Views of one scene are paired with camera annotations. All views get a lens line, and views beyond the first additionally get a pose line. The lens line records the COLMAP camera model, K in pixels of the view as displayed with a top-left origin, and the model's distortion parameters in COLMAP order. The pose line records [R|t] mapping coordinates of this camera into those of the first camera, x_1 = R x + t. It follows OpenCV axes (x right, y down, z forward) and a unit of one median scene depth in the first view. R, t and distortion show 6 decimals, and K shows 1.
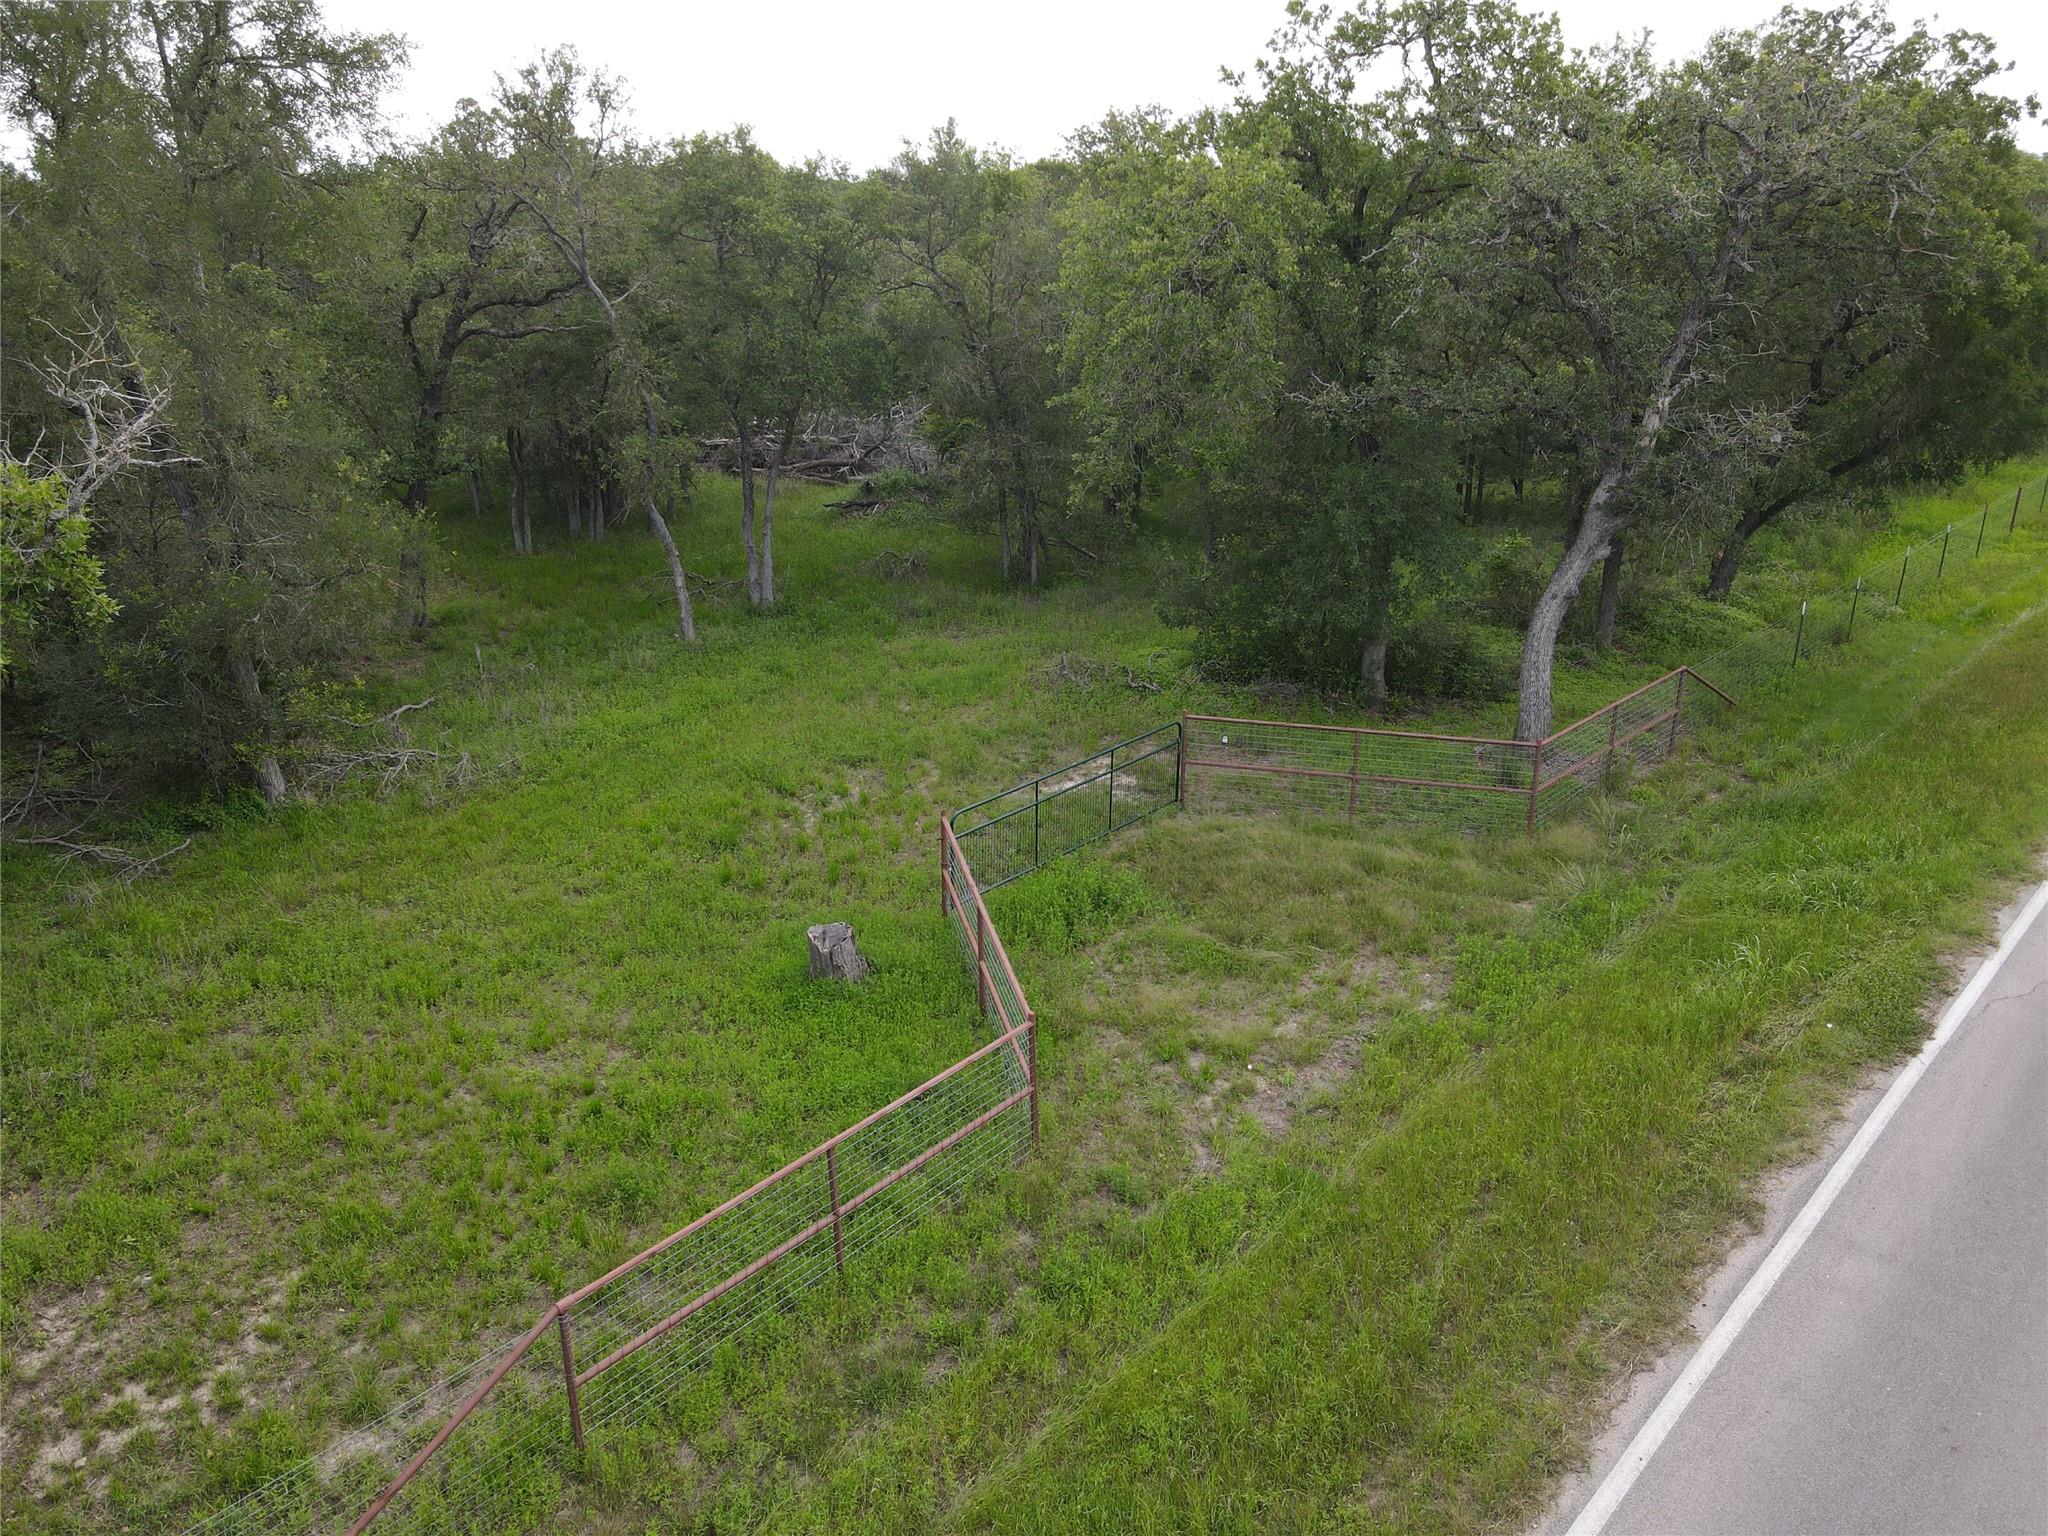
lens RADIAL K [[1512.8, 0, 1047.7], [0, 1512.8, 750.6], [0, 0, 1]] dist [0.002159, 0.005293]
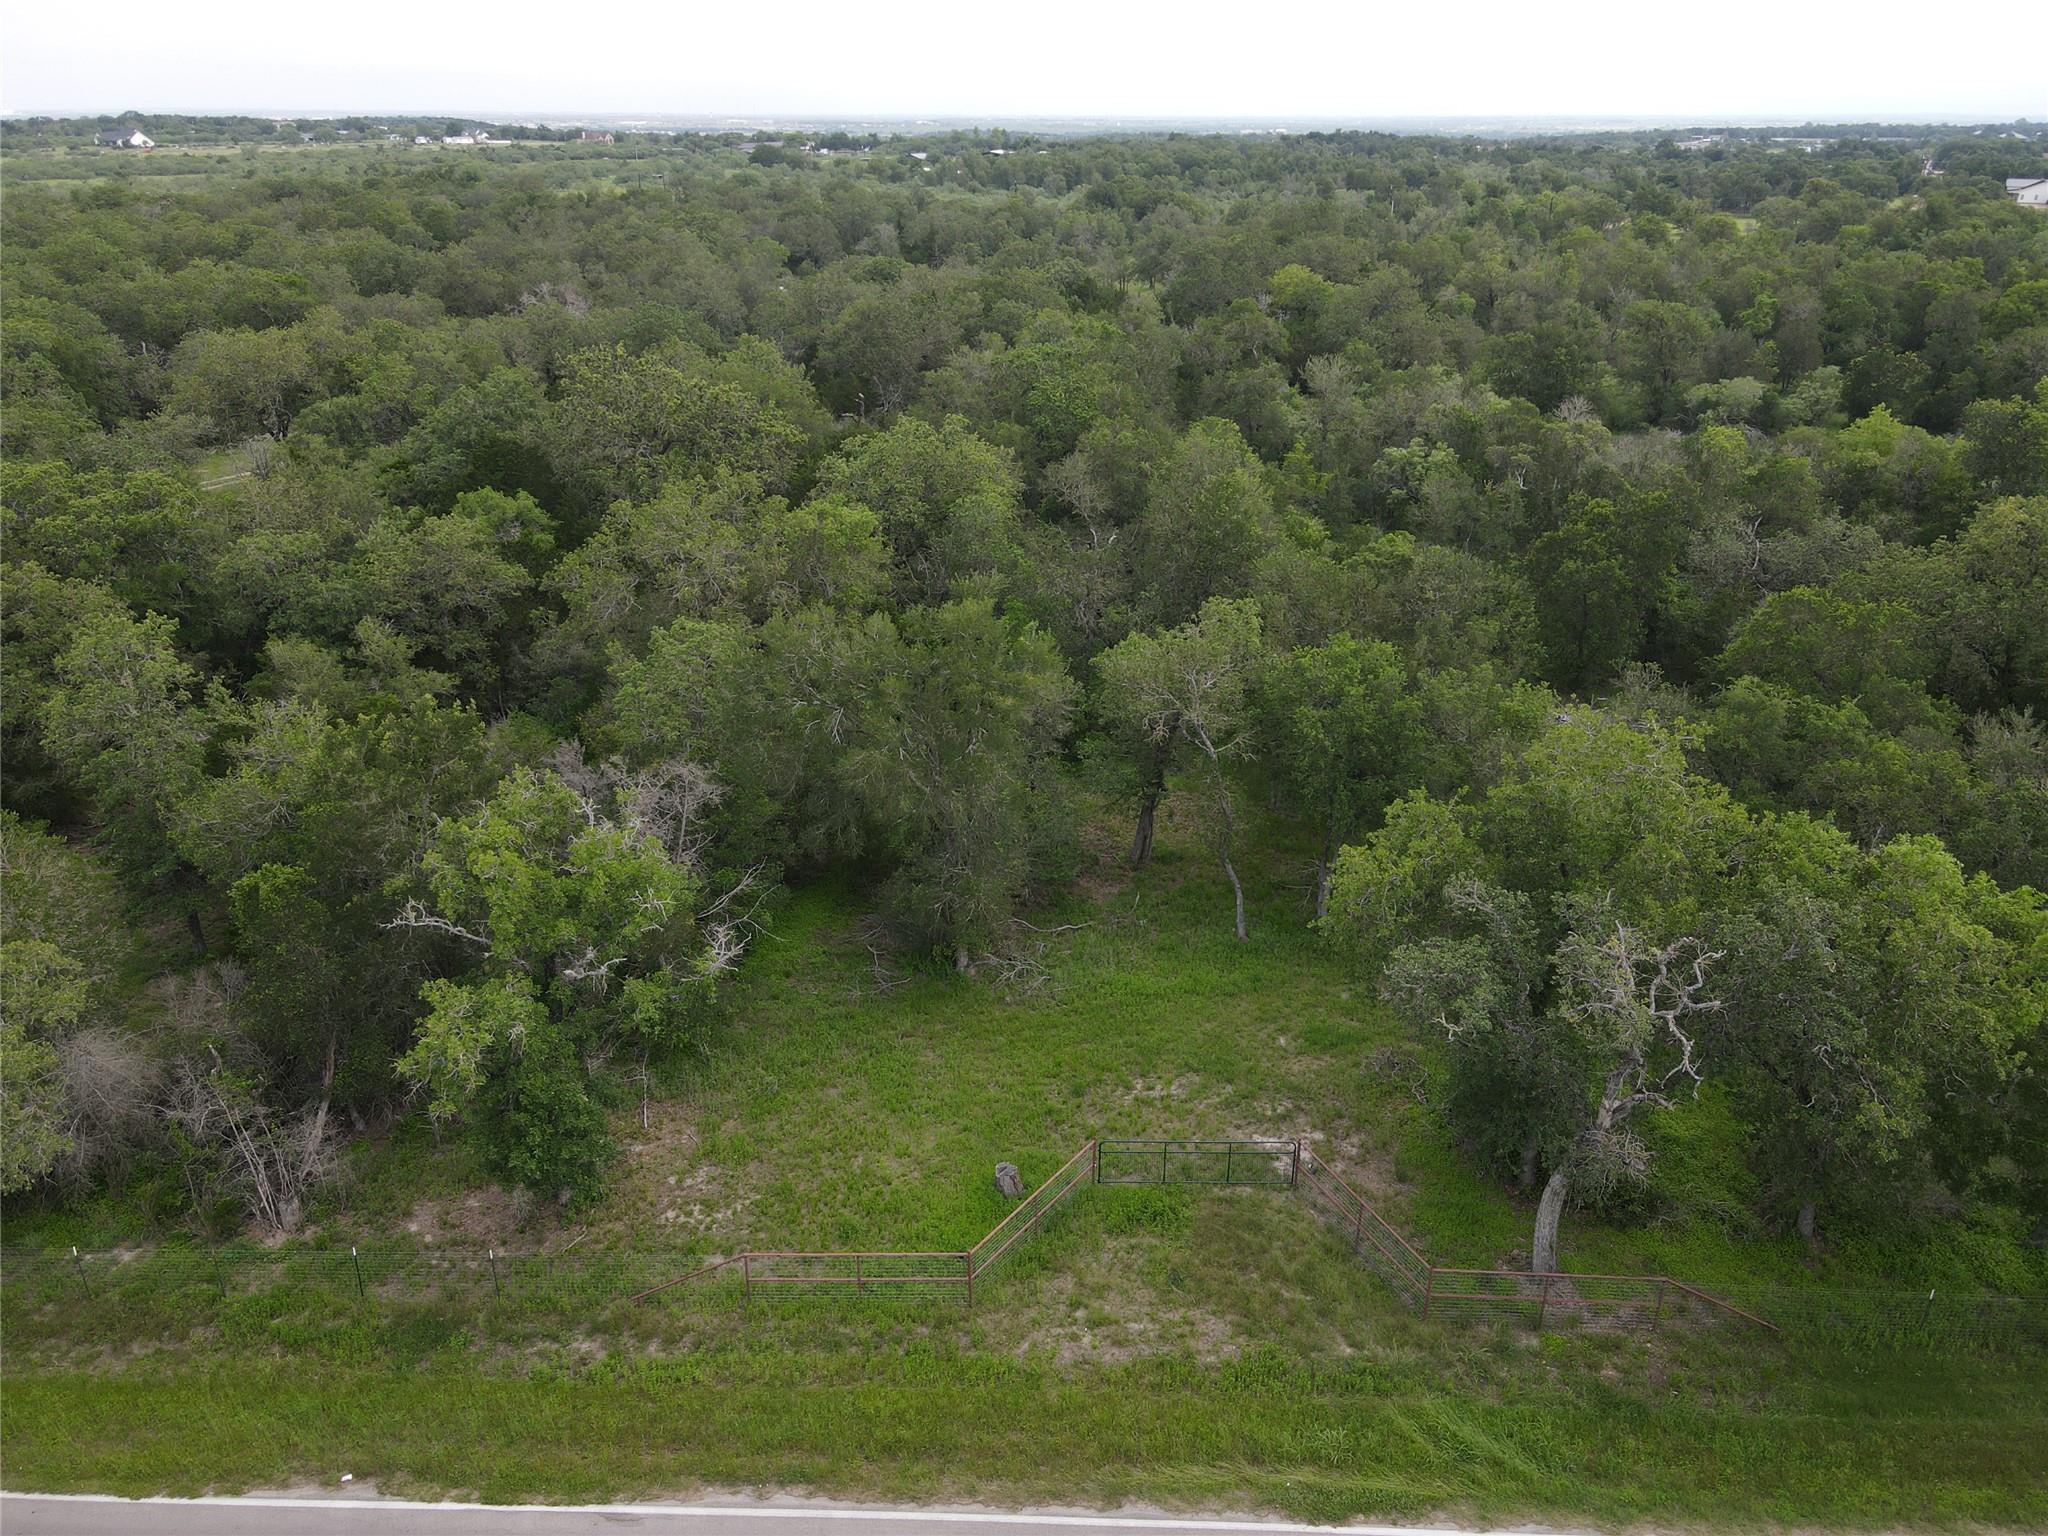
lens RADIAL K [[1512.8, 0, 1047.7], [0, 1512.8, 750.6], [0, 0, 1]] dist [0.002159, 0.005293]
pose [[0.653832, 0.299375, -0.694894, 1.645363], [-0.266867, 0.950619, 0.158449, -1.087800], [0.708015, 0.081845, 0.701438, -0.717729]]
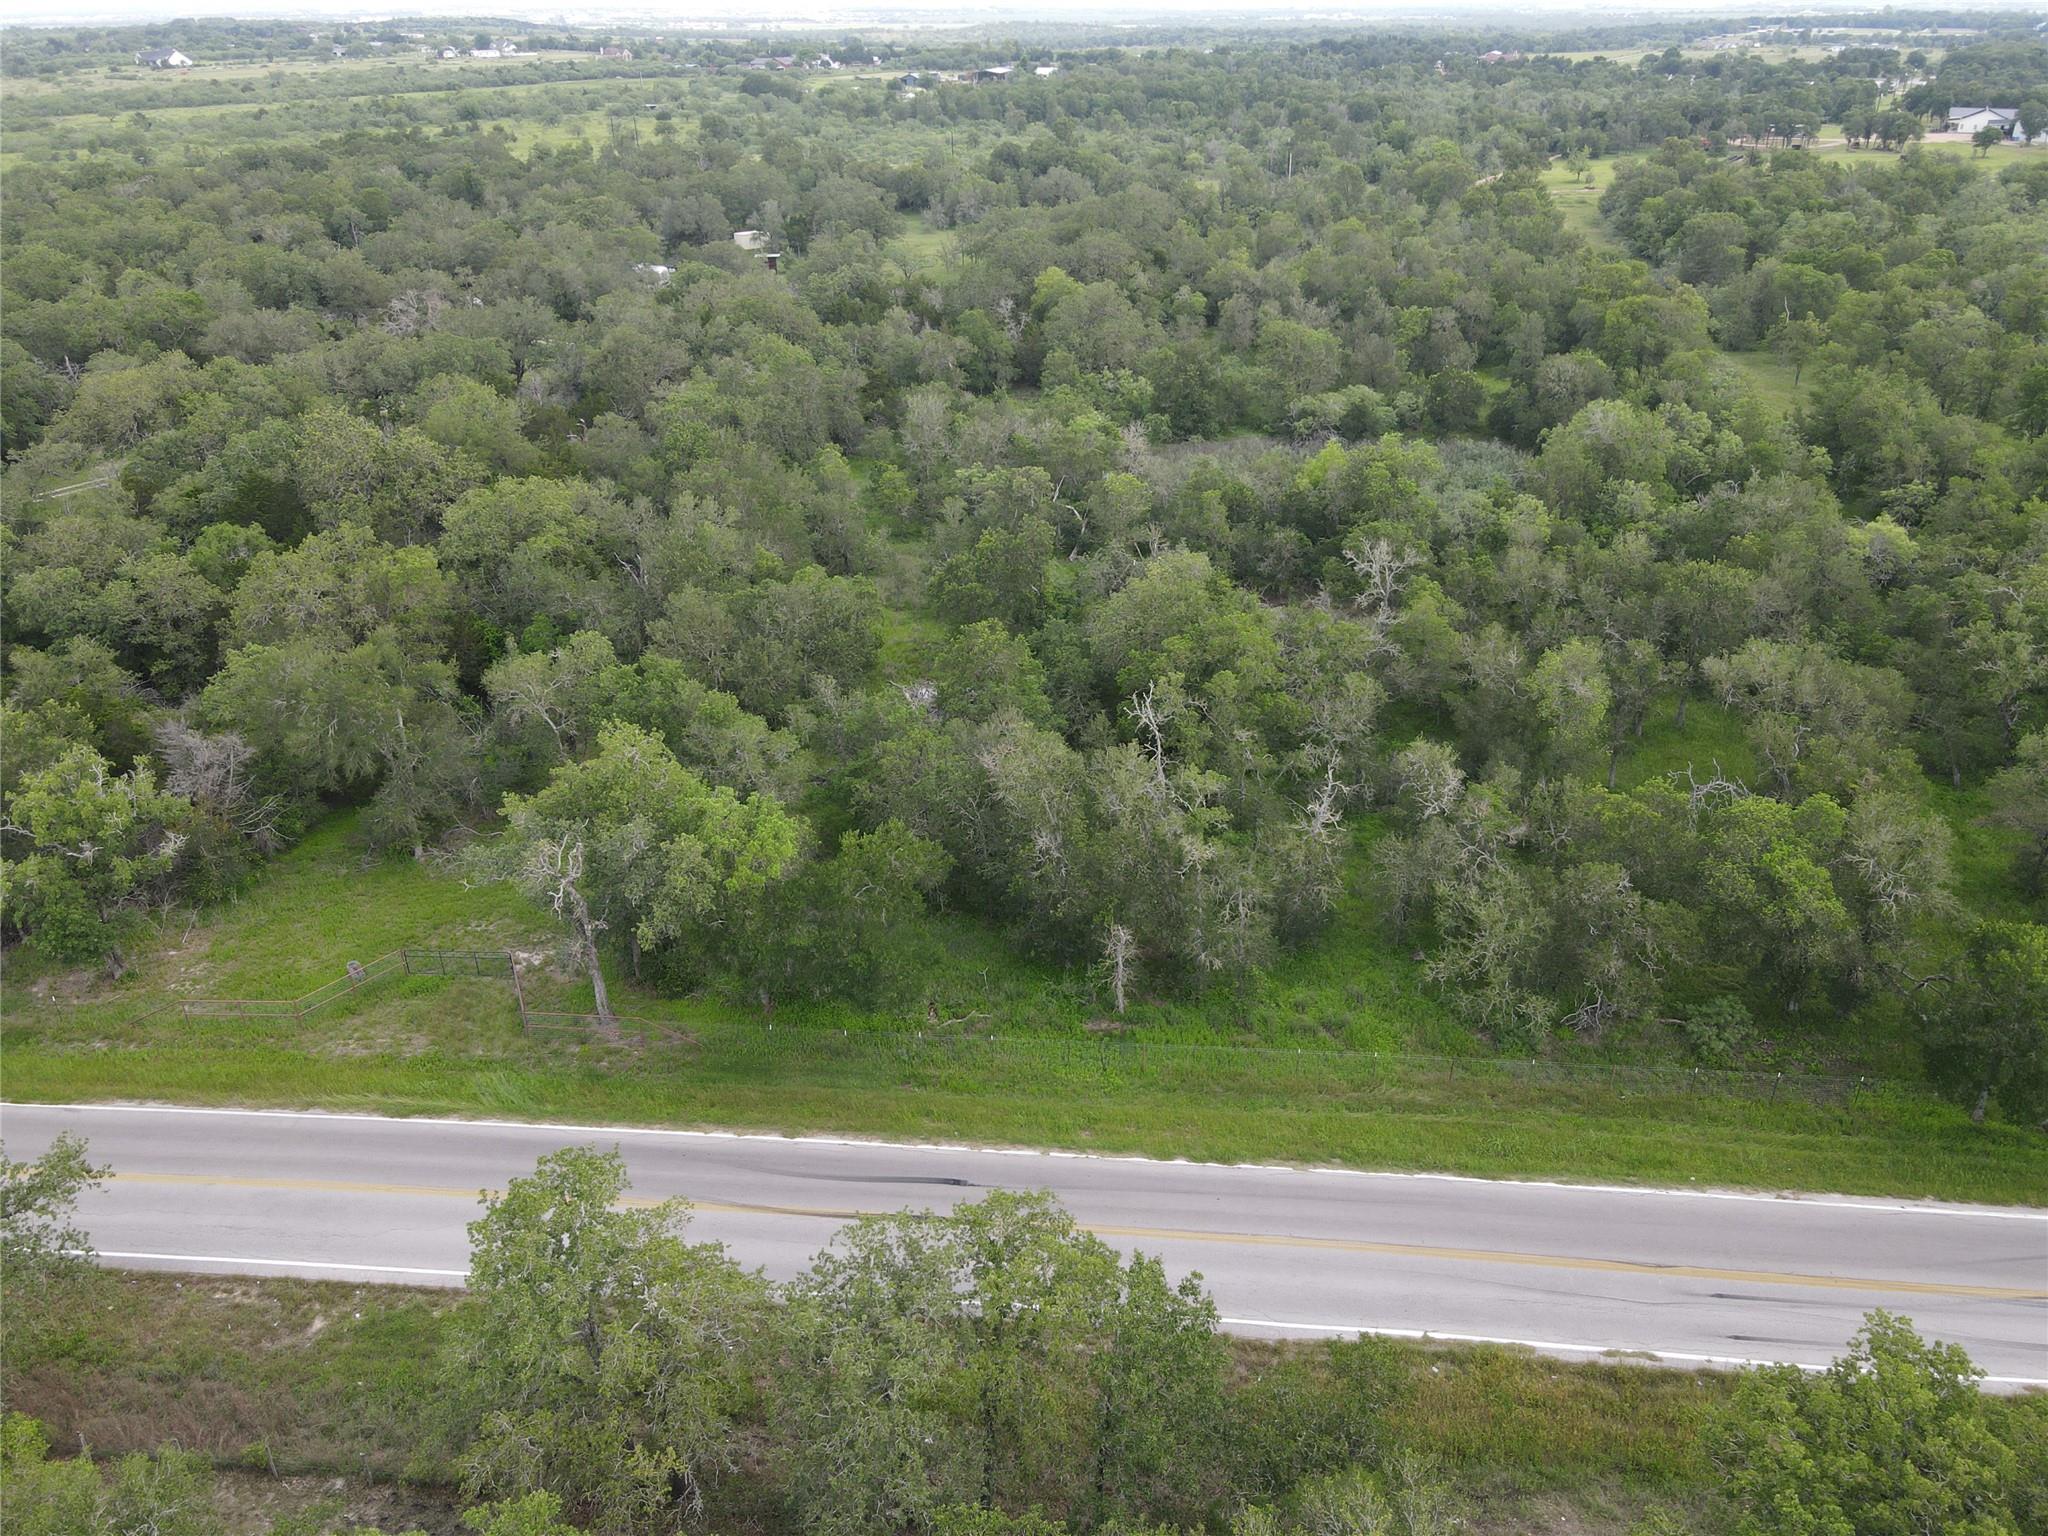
lens RADIAL K [[1512.8, 0, 1047.7], [0, 1512.8, 750.6], [0, 0, 1]] dist [0.002159, 0.005293]
pose [[0.622482, 0.349830, -0.700097, 4.826239], [-0.266704, 0.935814, 0.230479, -2.437684], [0.735789, 0.043250, 0.675828, -0.507314]]
